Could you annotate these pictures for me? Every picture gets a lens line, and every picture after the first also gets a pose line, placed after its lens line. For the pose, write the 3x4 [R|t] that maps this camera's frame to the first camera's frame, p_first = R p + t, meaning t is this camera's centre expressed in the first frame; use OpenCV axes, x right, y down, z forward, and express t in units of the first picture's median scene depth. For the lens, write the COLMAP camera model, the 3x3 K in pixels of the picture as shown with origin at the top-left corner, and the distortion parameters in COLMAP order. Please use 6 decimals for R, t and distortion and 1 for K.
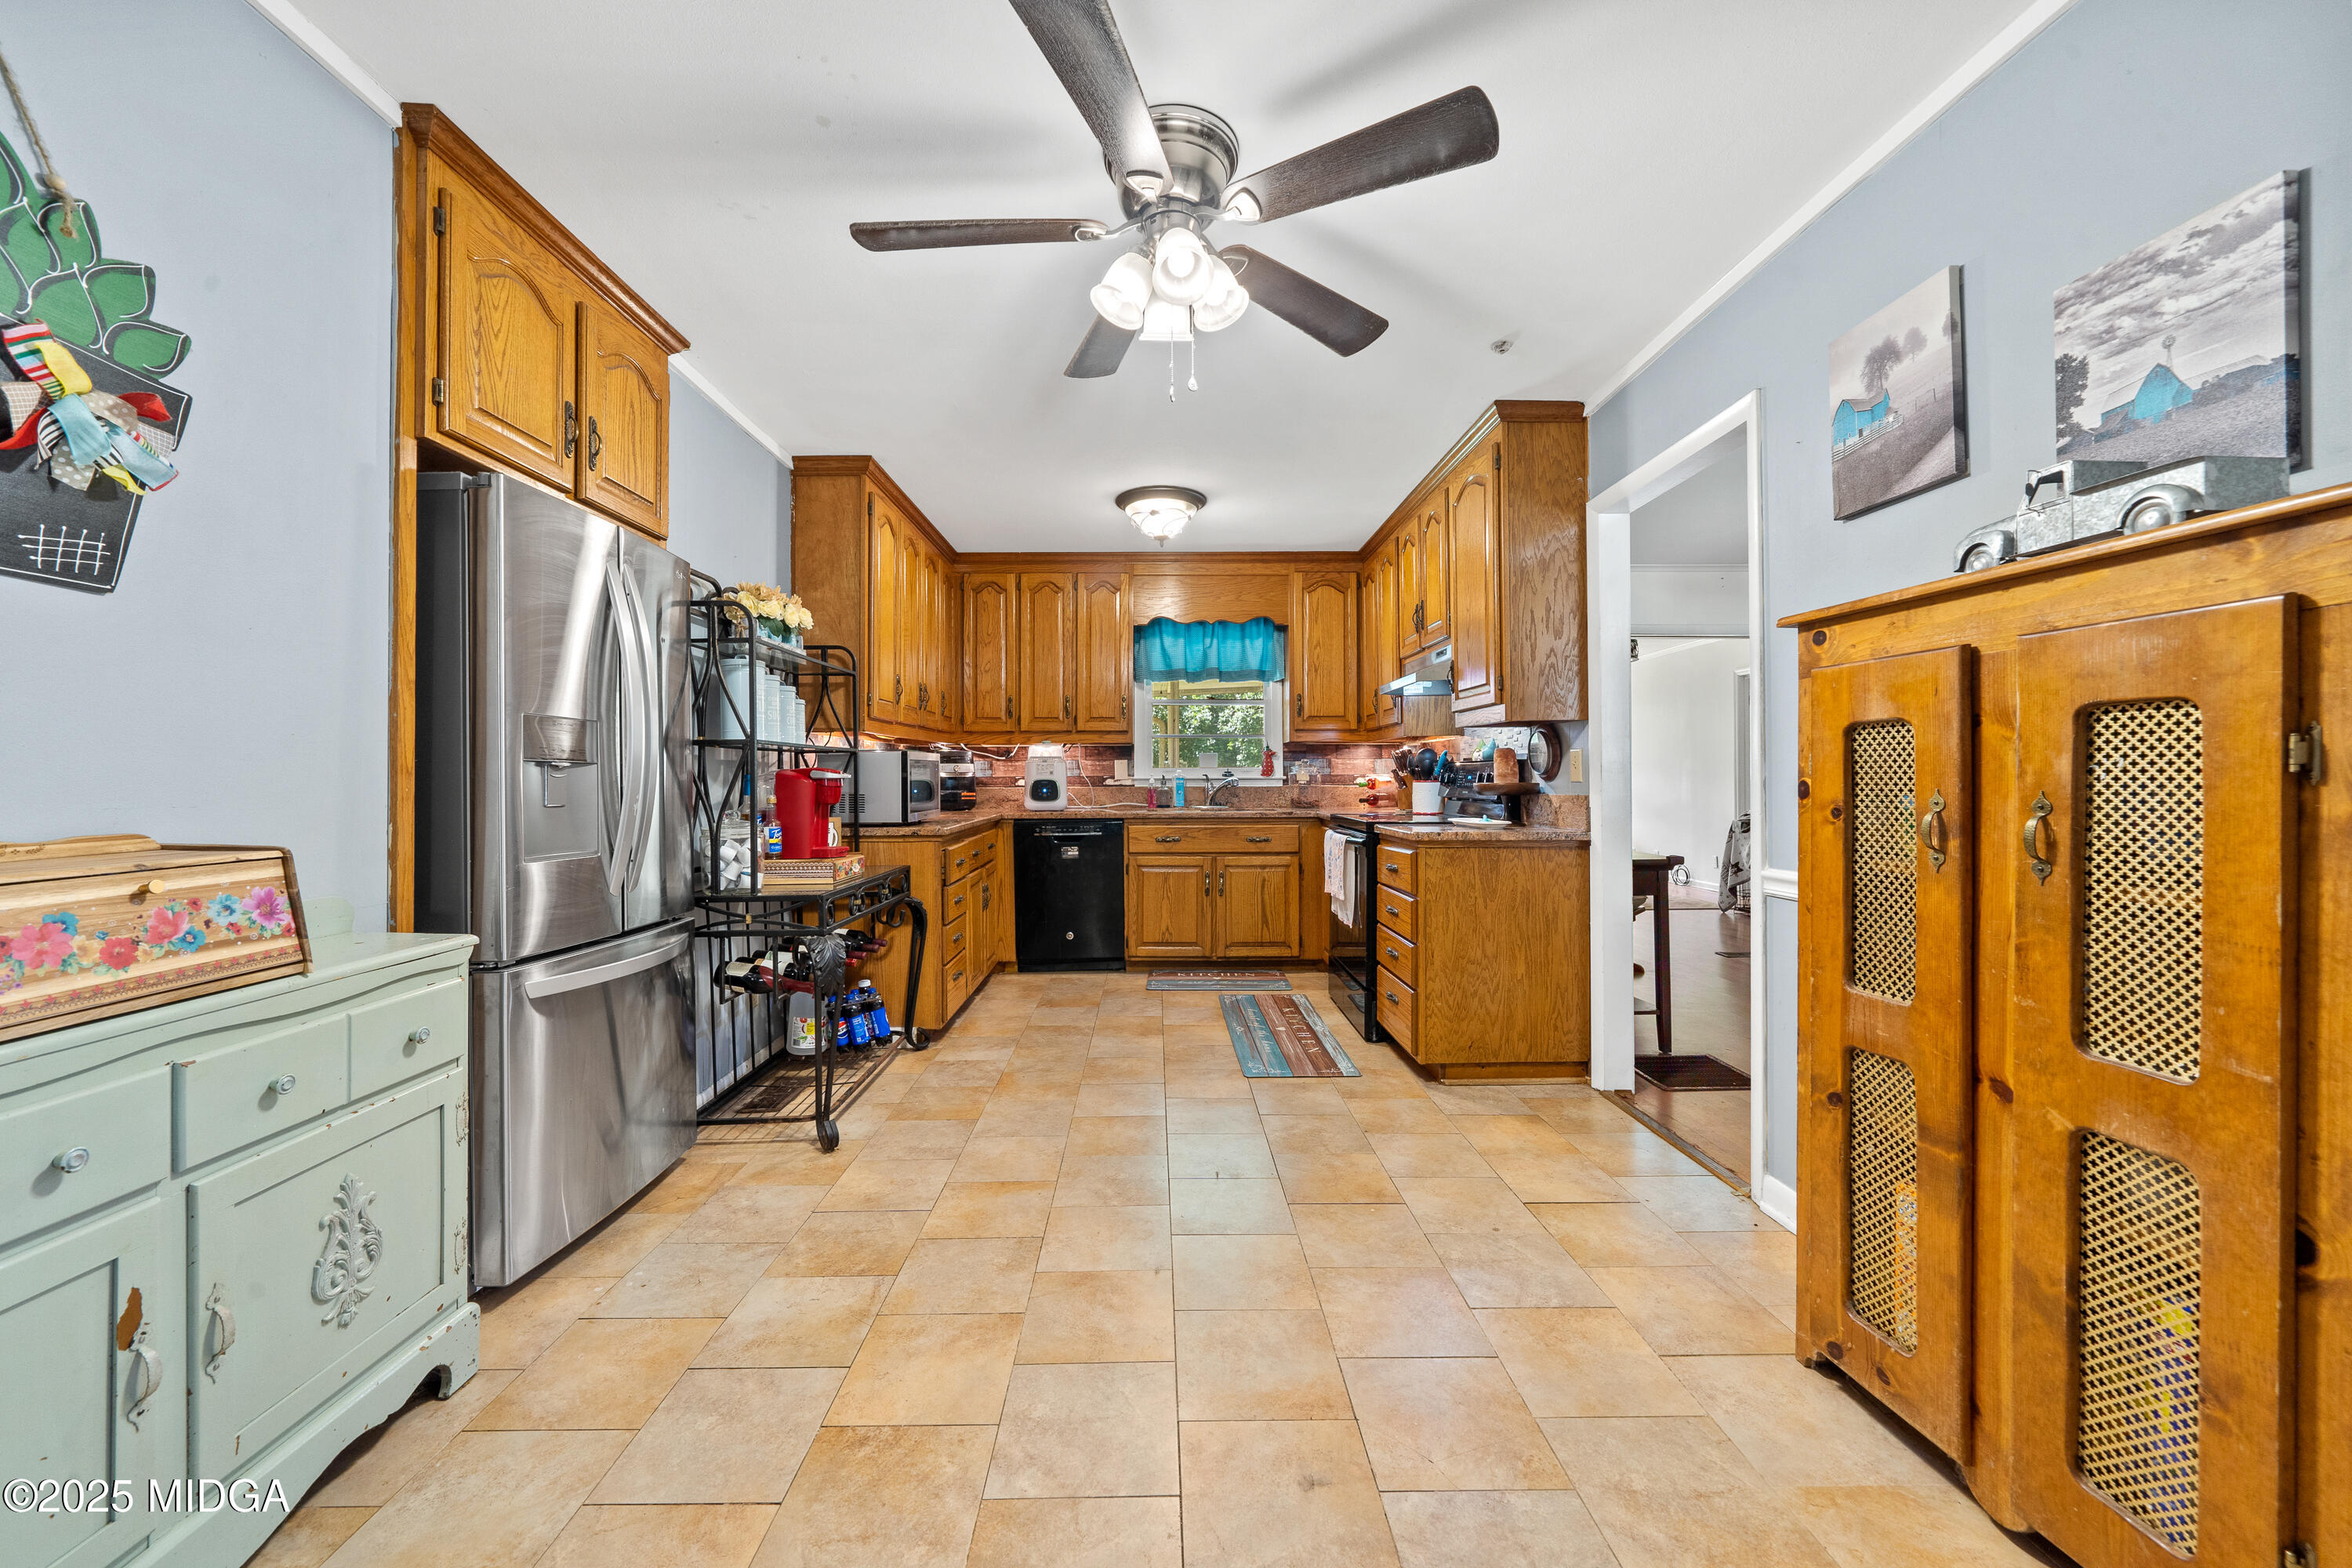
lens RADIAL K [[875.8, 0, 1166.4], [0, 875.8, 769.9], [0, 0, 1]] dist [-0.004318, 0.000384]
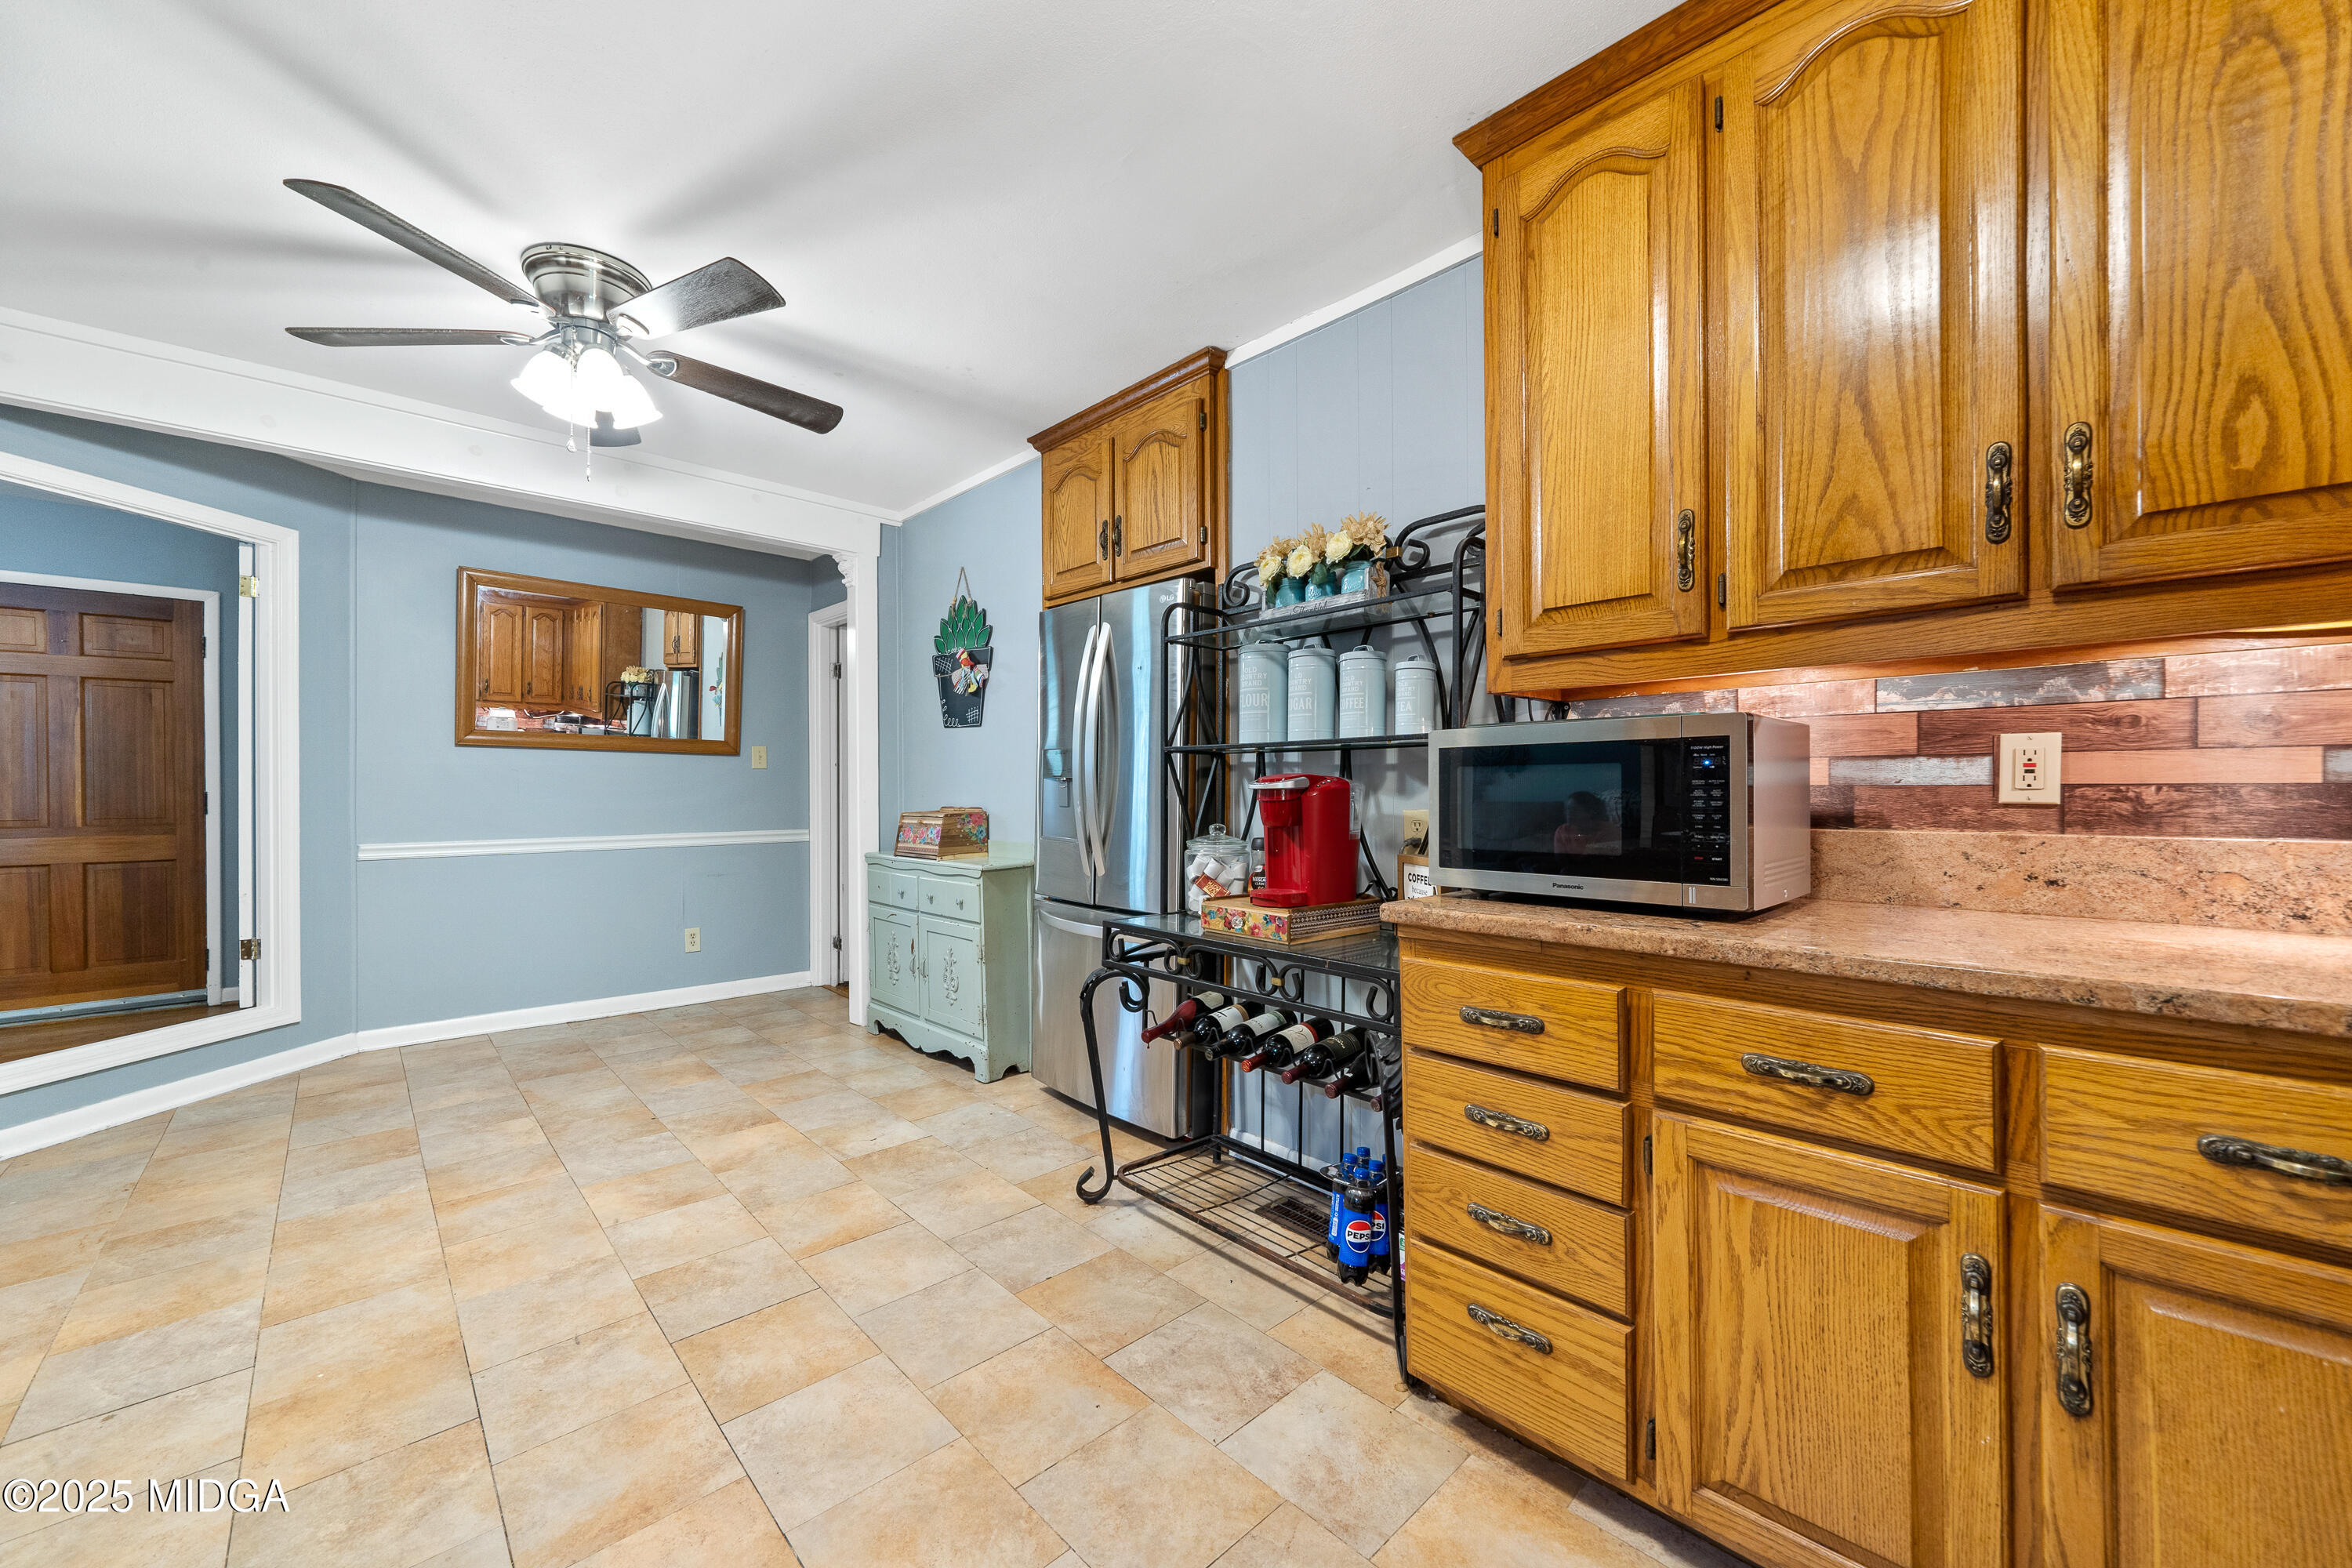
lens RADIAL K [[875.8, 0, 1161.9], [0, 875.8, 786.7], [0, 0, 1]] dist [-0.004318, 0.000384]
pose [[-0.736563, 0.007704, -0.676325, 0.169692], [0.010428, 0.999946, 0.000034, 0.003963], [0.676288, -0.007028, -0.736604, 1.693712]]
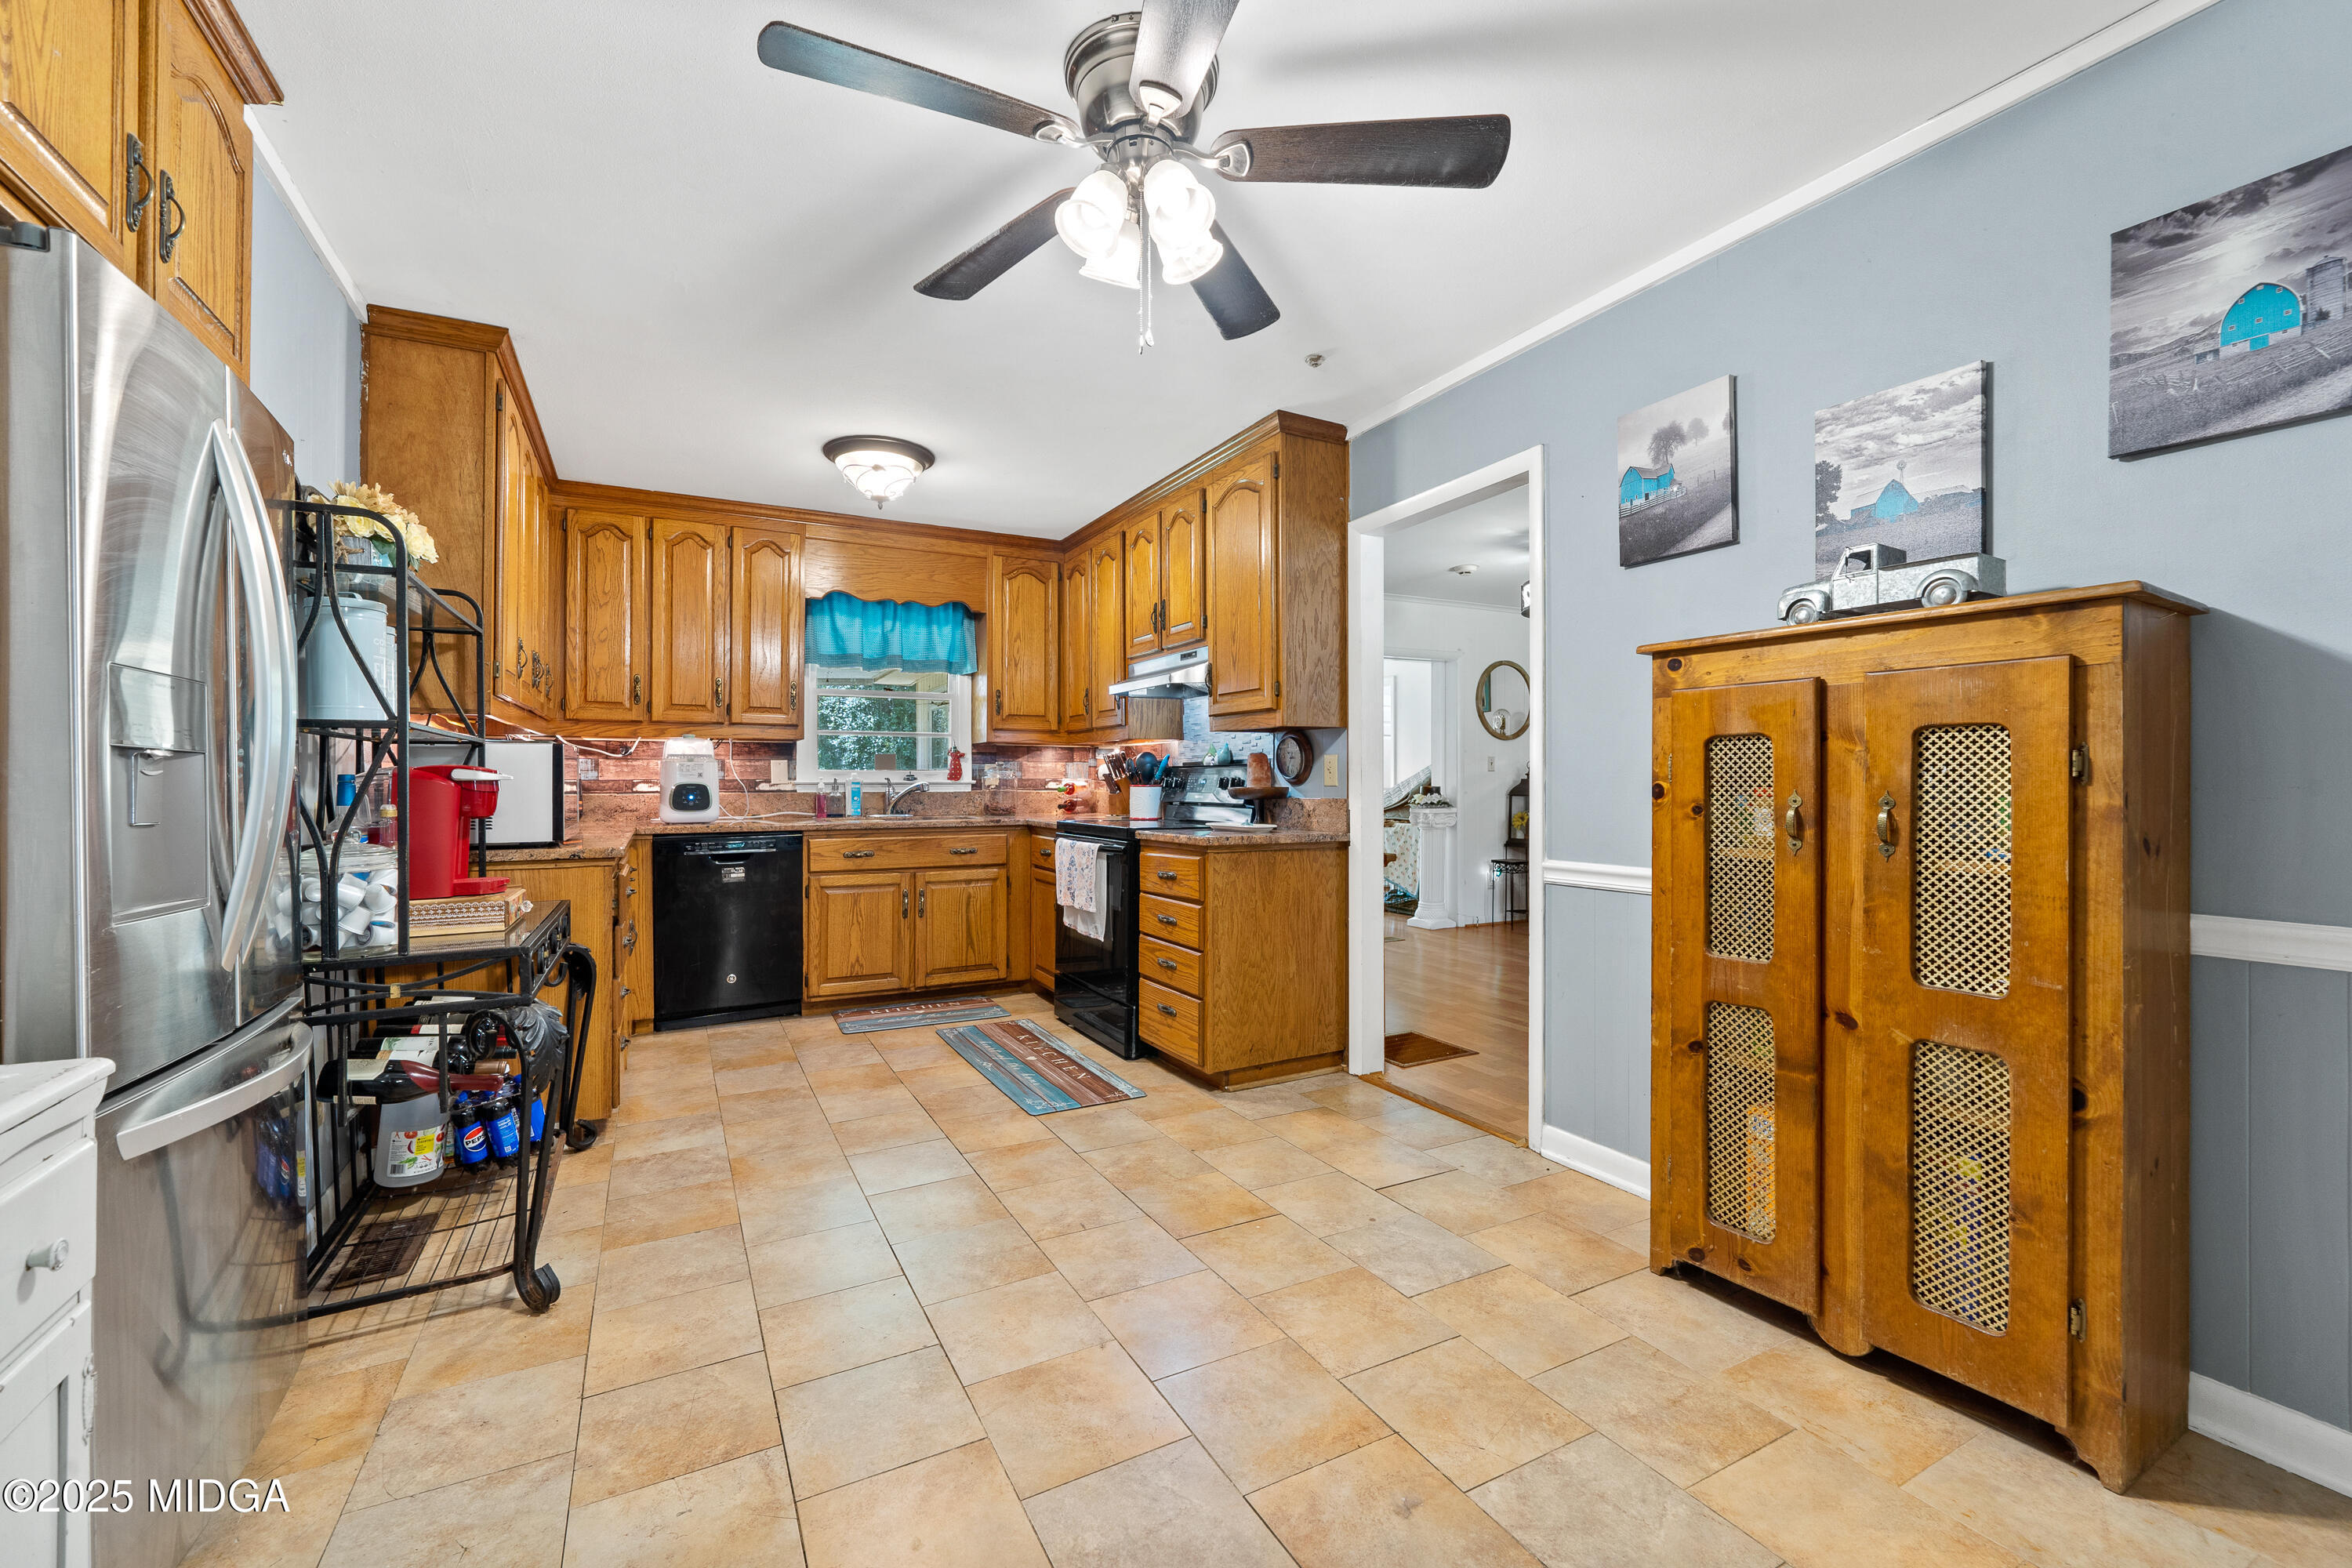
lens RADIAL K [[944.6, 0, 1158.3], [0, 944.6, 775.6], [0, 0, 1]] dist [-0.002297, -0.000441]
pose [[0.891763, 0.005102, 0.452474, -0.282923], [-0.005538, 0.999985, -0.000360, 0.003590], [-0.452469, -0.002184, 0.891778, 0.099205]]
